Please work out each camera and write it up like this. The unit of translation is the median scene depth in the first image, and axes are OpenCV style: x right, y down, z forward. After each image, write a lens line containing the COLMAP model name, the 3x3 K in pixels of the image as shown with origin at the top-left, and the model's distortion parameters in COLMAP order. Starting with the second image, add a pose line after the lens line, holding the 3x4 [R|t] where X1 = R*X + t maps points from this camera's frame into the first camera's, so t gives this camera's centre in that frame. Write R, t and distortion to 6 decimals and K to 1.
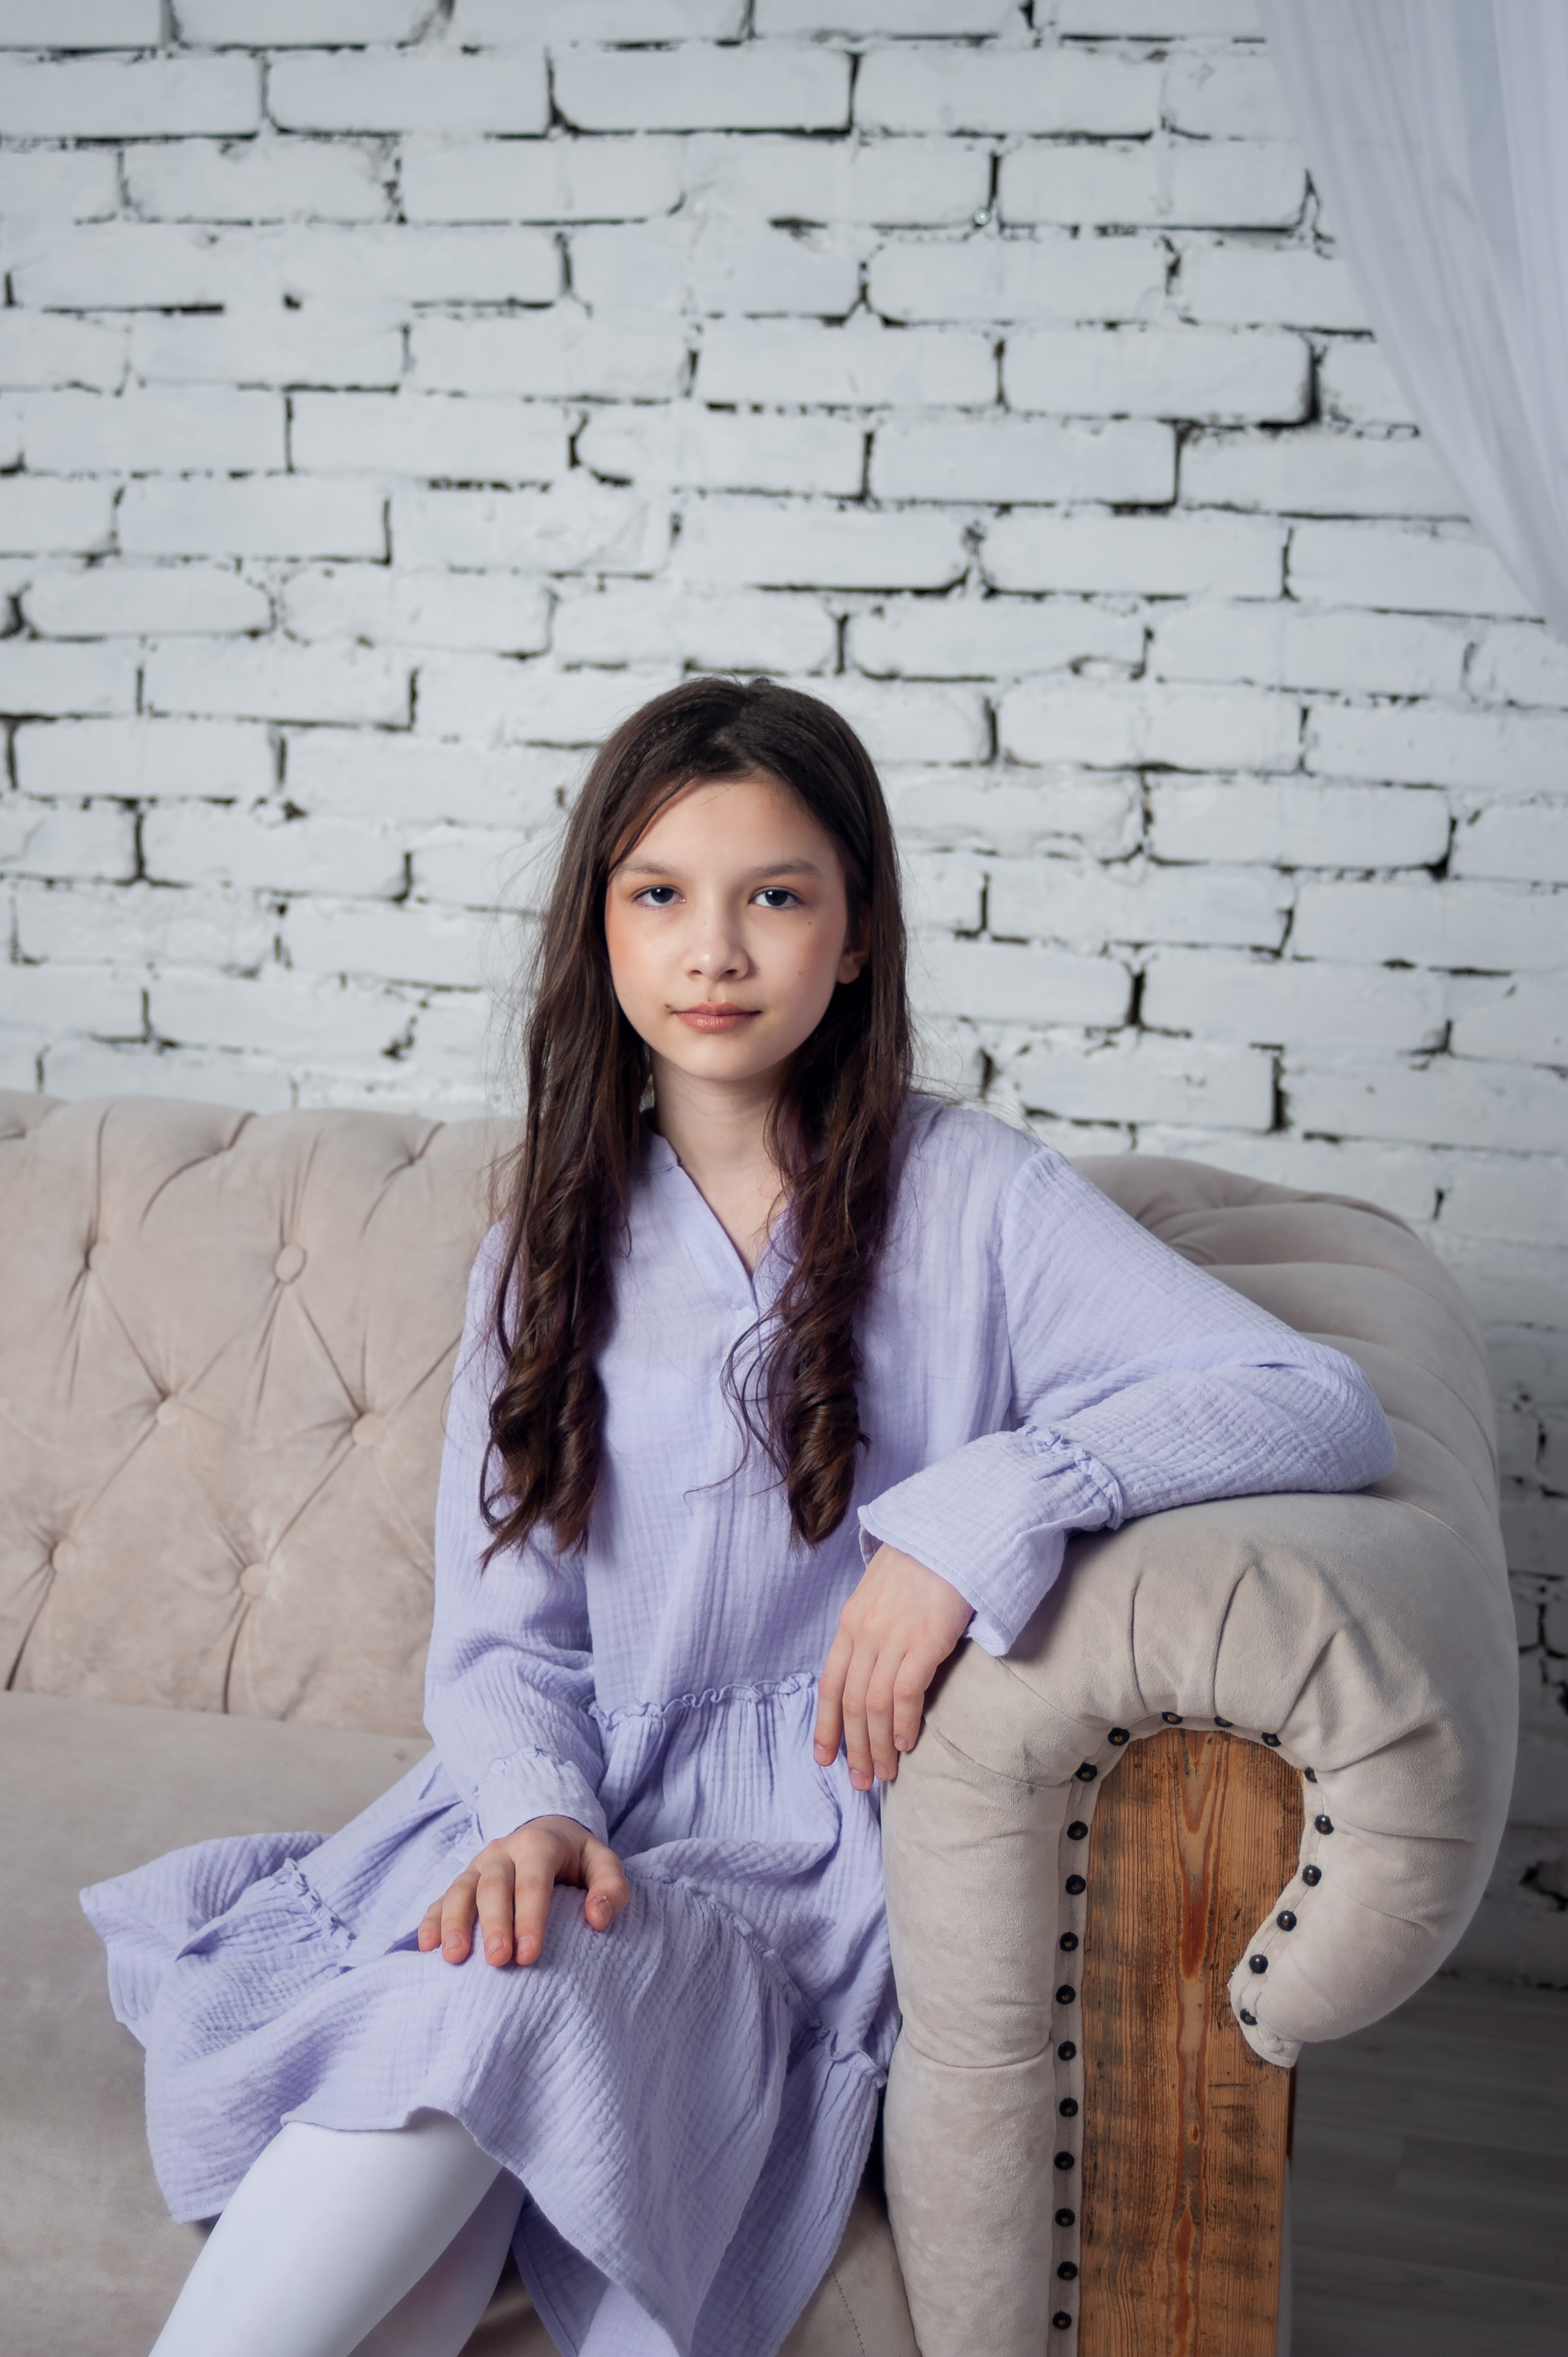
lens RADIAL K [[3605.6, 0, 727.6], [0, 3605.6, 1059.4], [0, 0, 1]] dist [-0.030495, 0.011698]
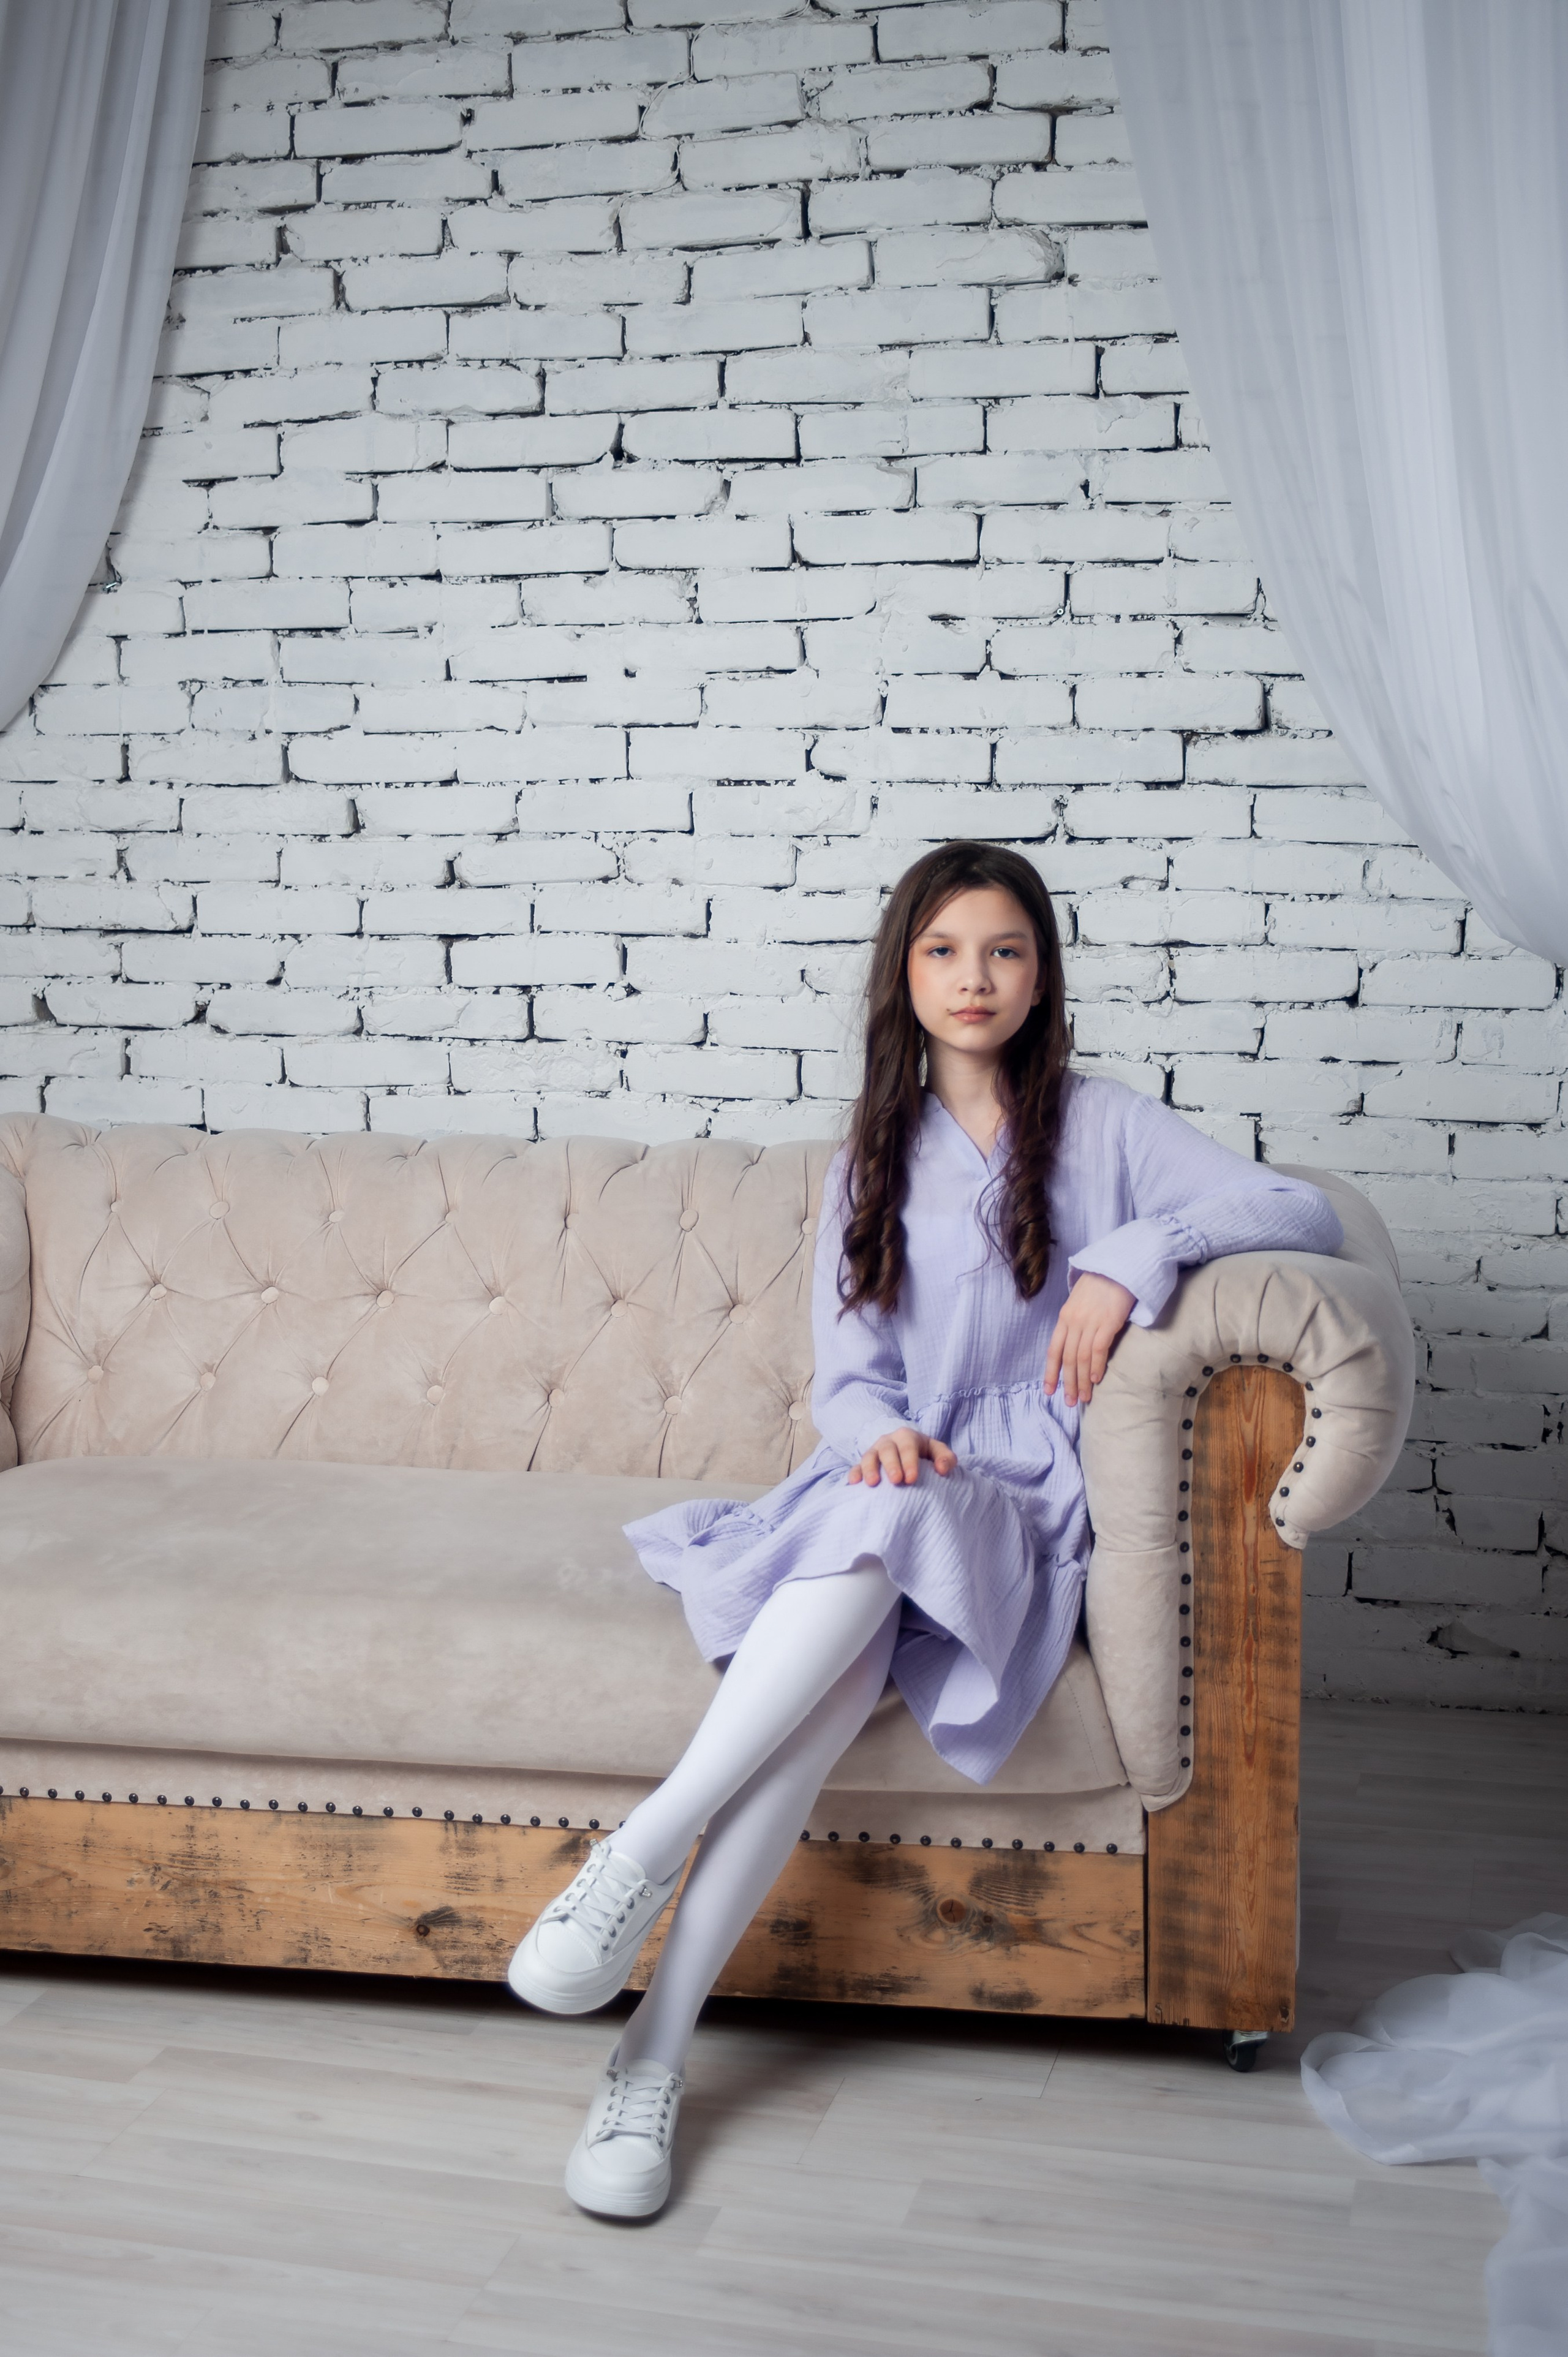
lens RADIAL K [[3185.4, 0, 751.6], [0, 3185.4, 1151.6], [0, 0, 1]] dist [-0.074533, 0.079697]
pose [[0.999684, -0.022111, 0.011992, -0.106925], [0.022974, 0.996737, -0.077381, 0.138697], [-0.010242, 0.077632, 0.996930, -0.487946]]
